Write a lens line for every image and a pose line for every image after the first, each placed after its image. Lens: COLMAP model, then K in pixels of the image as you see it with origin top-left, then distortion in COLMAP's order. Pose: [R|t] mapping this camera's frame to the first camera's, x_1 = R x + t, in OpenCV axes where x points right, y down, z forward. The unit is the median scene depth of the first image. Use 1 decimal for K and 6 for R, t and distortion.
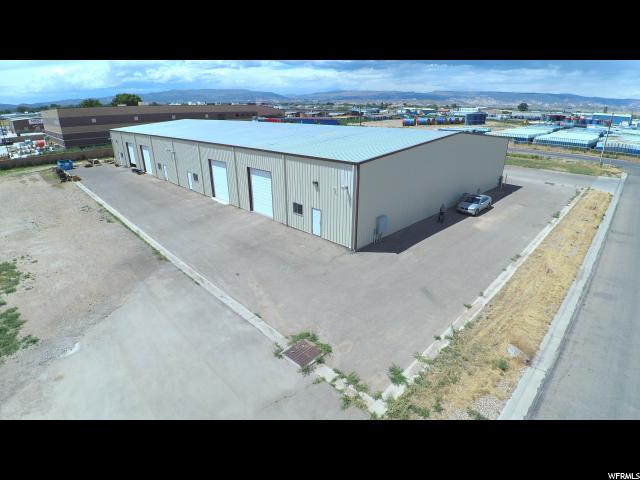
lens RADIAL K [[325.7, 0, 322.9], [0, 325.7, 238.5], [0, 0, 1]] dist [-0.040317, -0.020012]
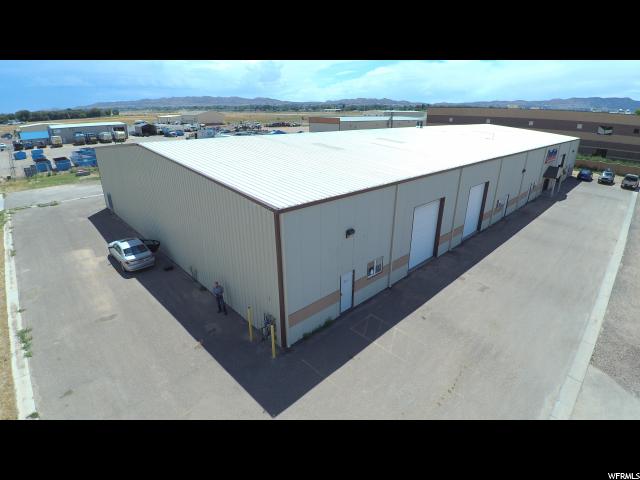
lens RADIAL K [[325.7, 0, 322.9], [0, 325.7, 238.5], [0, 0, 1]] dist [-0.040317, -0.020012]
pose [[-0.002206, 0.366372, -0.930466, 1.112074], [-0.379754, 0.860457, 0.339707, -0.519583], [0.925085, 0.354098, 0.137233, 1.308765]]
